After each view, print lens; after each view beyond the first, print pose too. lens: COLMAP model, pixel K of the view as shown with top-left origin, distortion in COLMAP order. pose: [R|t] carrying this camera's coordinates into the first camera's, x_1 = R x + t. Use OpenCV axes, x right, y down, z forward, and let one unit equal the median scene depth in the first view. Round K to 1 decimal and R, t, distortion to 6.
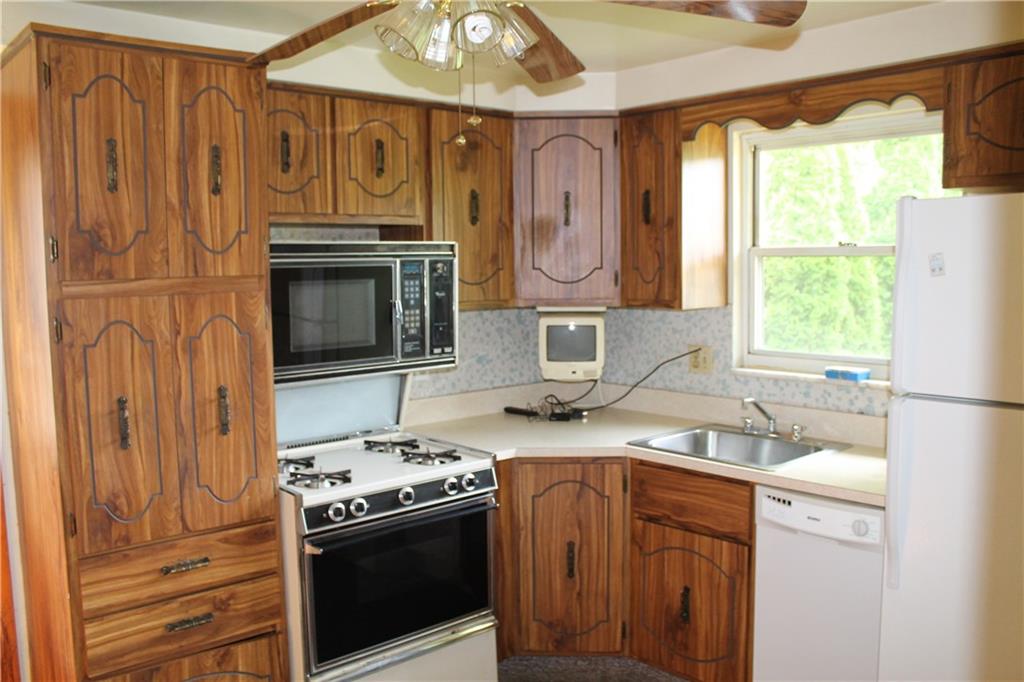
lens RADIAL K [[871.5, 0, 505.3], [0, 871.5, 345.8], [0, 0, 1]] dist [-0.162165, 0.153616]
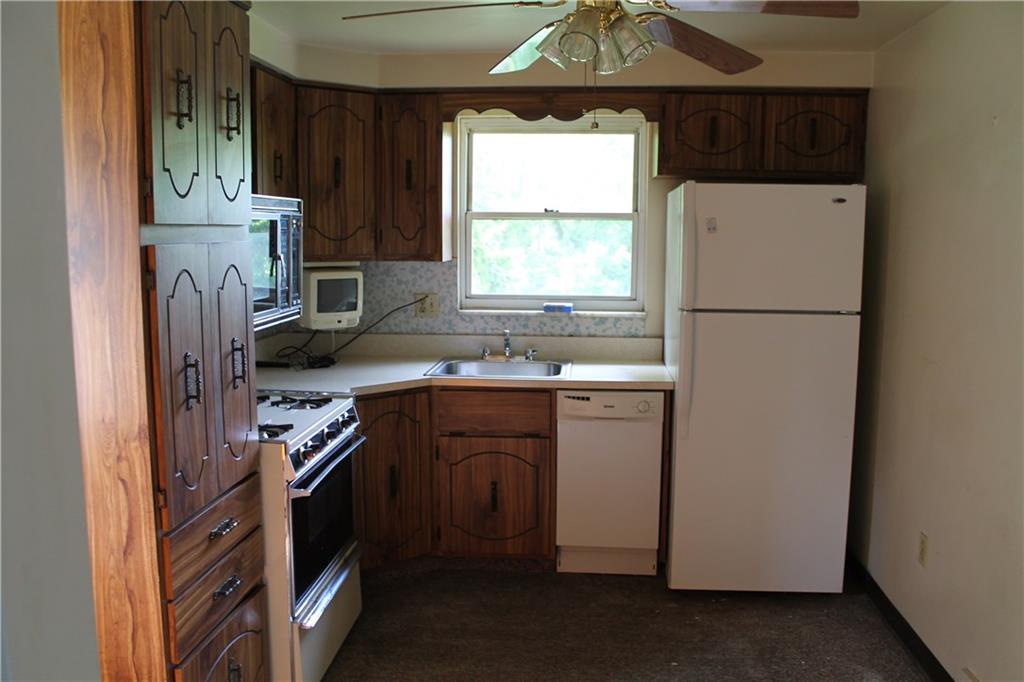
lens RADIAL K [[871.5, 0, 505.3], [0, 871.5, 345.8], [0, 0, 1]] dist [-0.162165, 0.153616]
pose [[0.723751, -0.073949, 0.686087, -0.579829], [0.051096, 0.997255, 0.053587, 0.014539], [-0.688167, -0.003727, 0.725543, 0.063102]]
